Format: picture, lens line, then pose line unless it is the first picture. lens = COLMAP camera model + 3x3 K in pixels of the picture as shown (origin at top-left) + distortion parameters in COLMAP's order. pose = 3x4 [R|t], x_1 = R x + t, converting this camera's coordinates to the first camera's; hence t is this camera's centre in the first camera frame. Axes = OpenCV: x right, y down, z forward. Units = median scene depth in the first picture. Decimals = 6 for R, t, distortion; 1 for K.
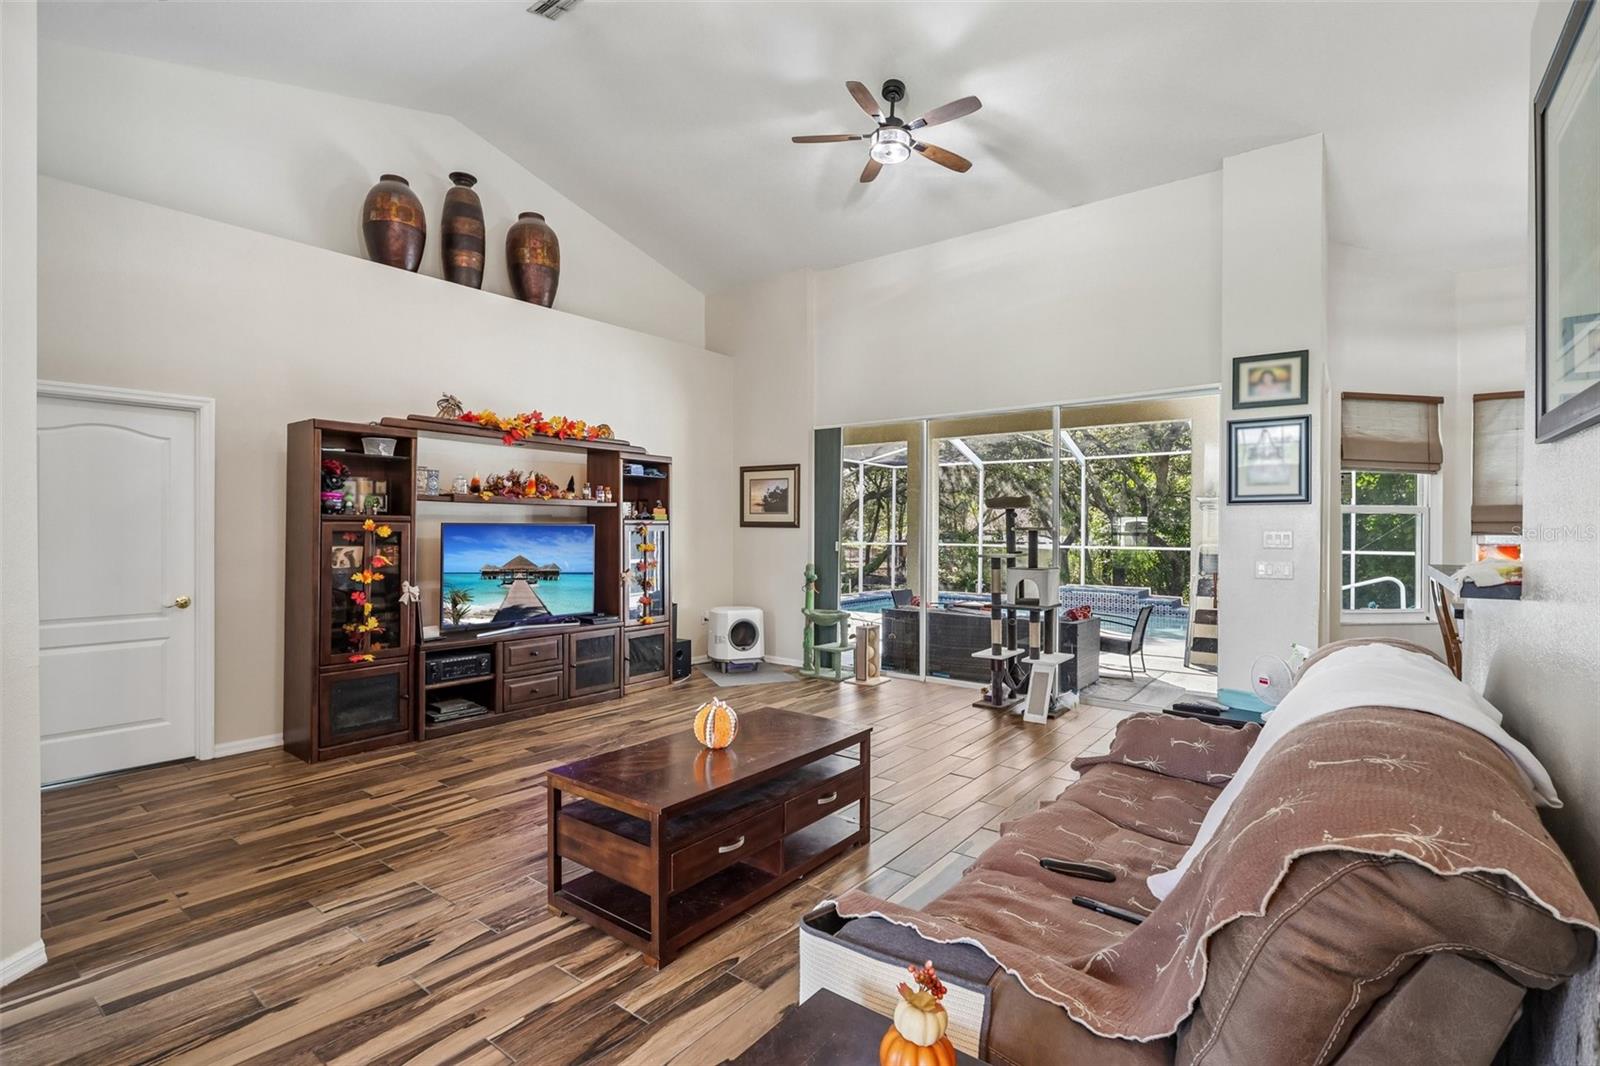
lens RADIAL K [[742.2, 0, 797.2], [0, 742.2, 535.0], [0, 0, 1]] dist [-0.003446, 0.001169]
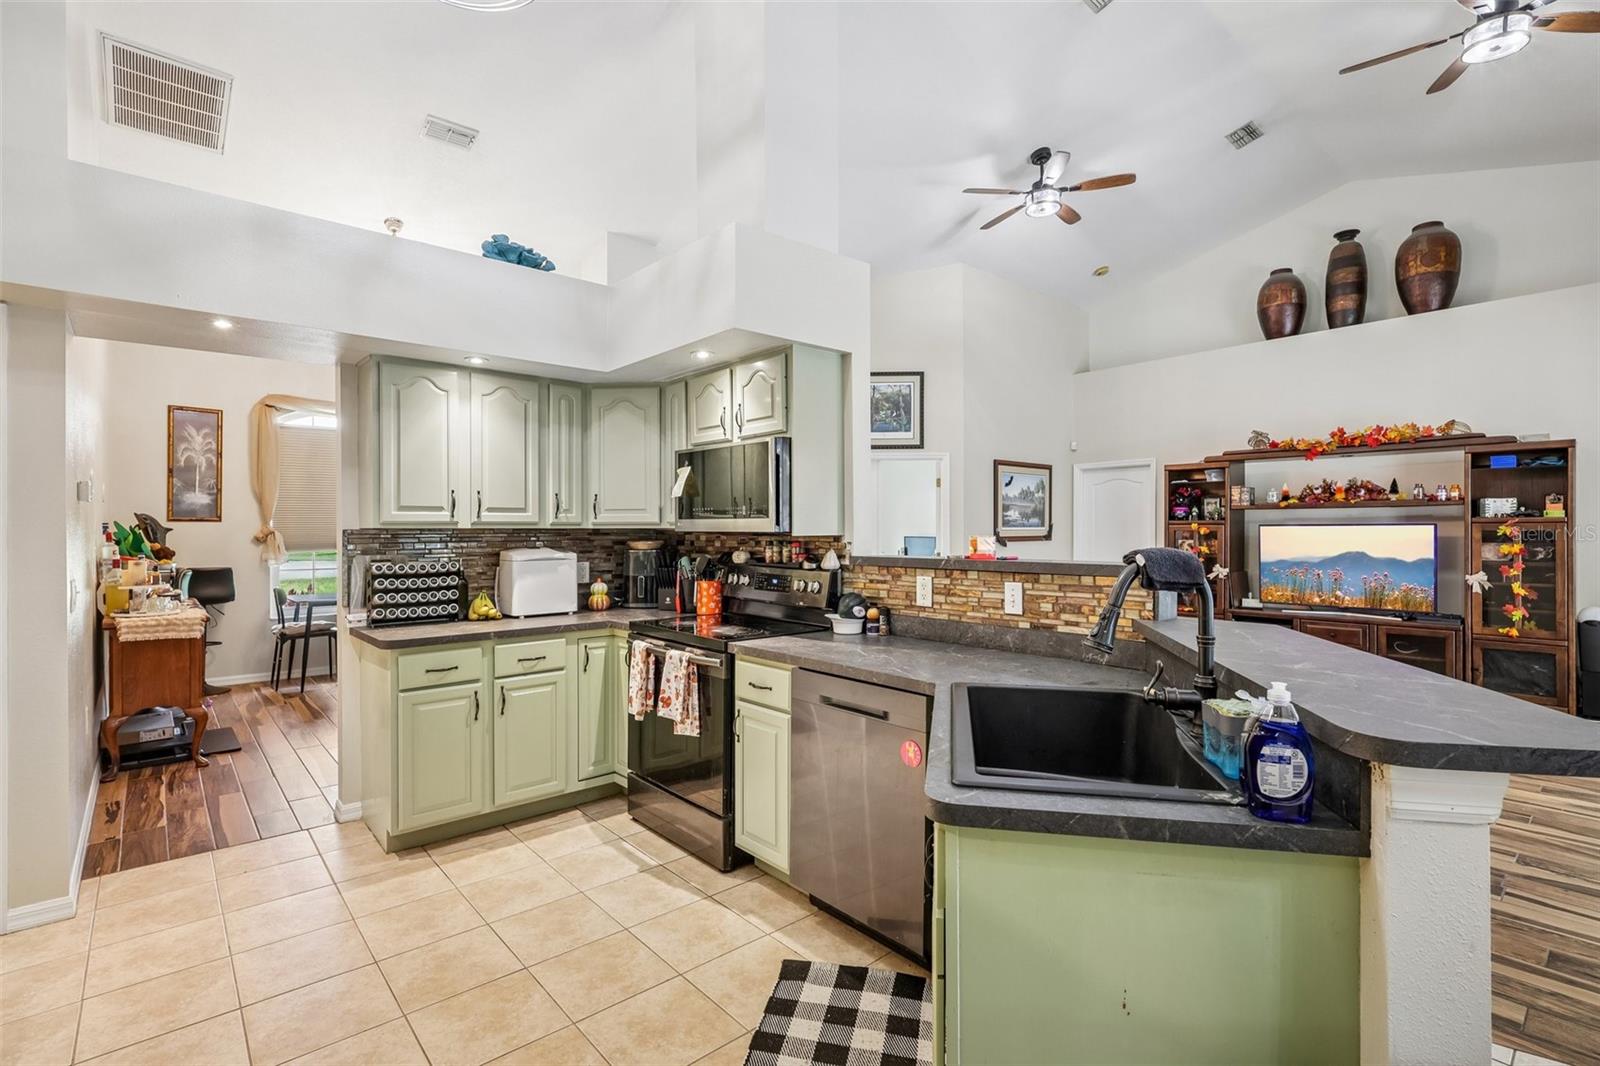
lens RADIAL K [[742.2, 0, 793.7], [0, 742.2, 535.6], [0, 0, 1]] dist [-0.003446, 0.001169]
pose [[-0.194604, 0.002821, -0.980878, 0.997581], [-0.008325, 0.999955, 0.004527, 0.004868], [0.980847, 0.009047, -0.194572, 0.406283]]
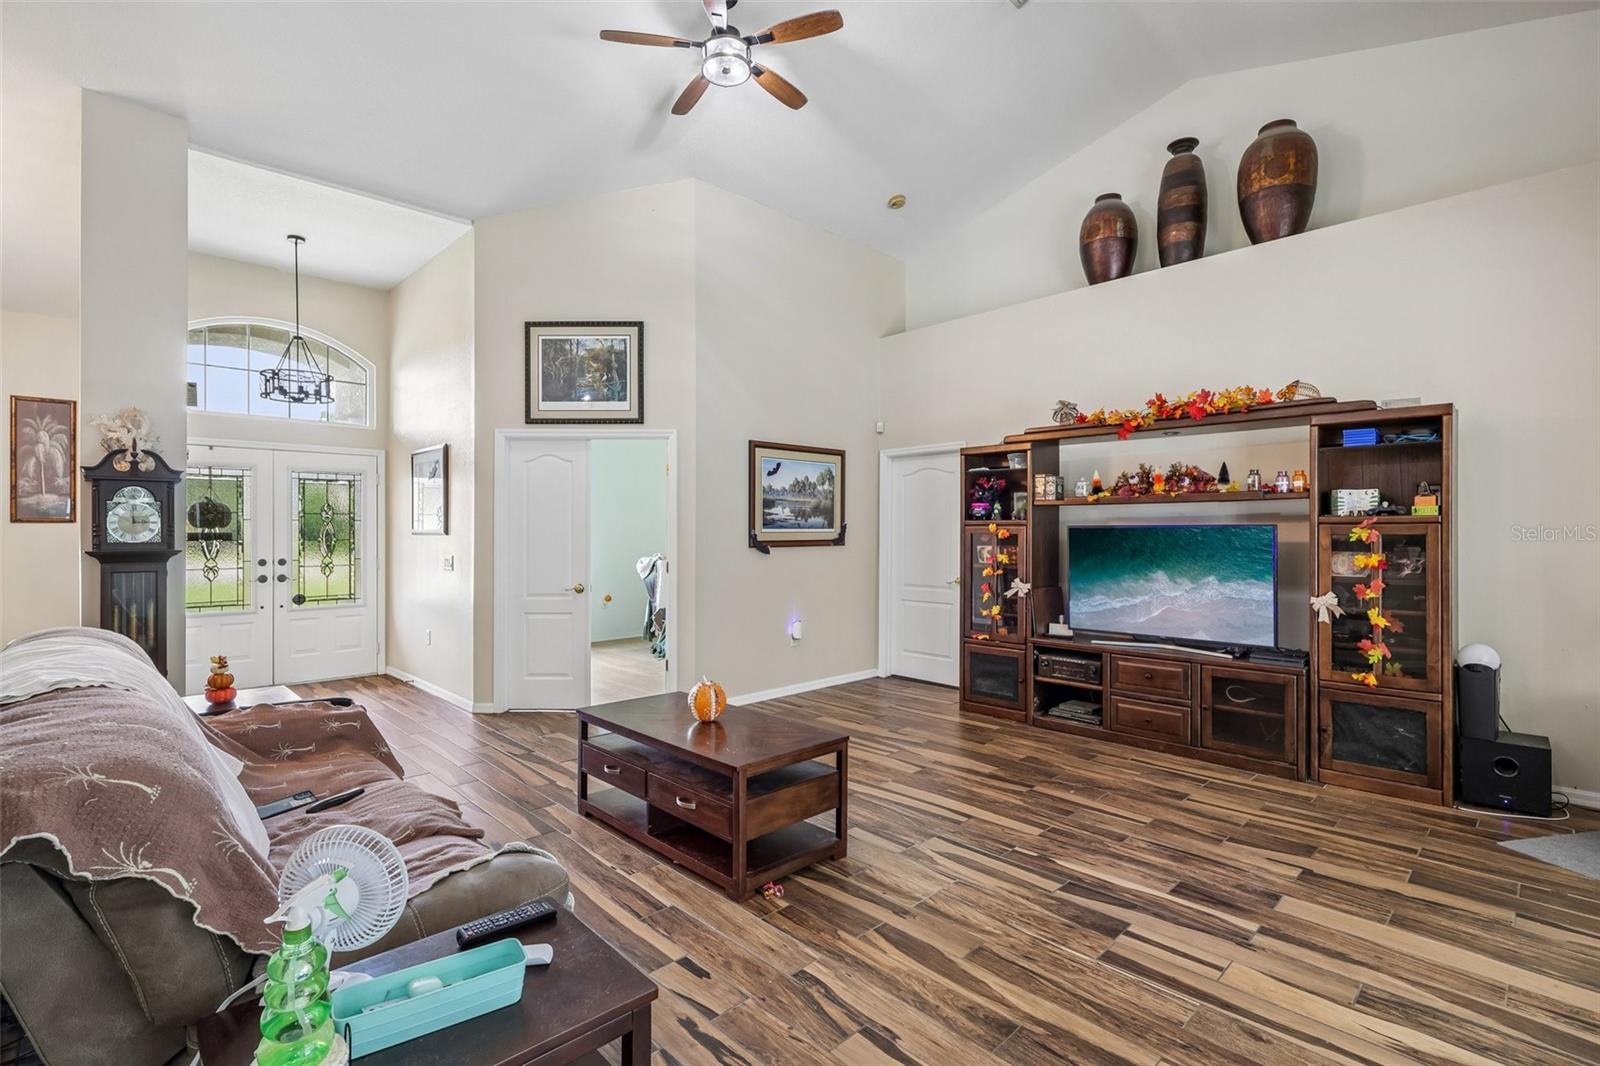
lens RADIAL K [[742.2, 0, 799.8], [0, 742.2, 536.3], [0, 0, 1]] dist [-0.003446, 0.001169]
pose [[-0.141827, 0.002921, -0.989887, 0.574951], [-0.008761, 0.999953, 0.004206, -0.002627], [0.989853, 0.009269, -0.141795, 0.748746]]
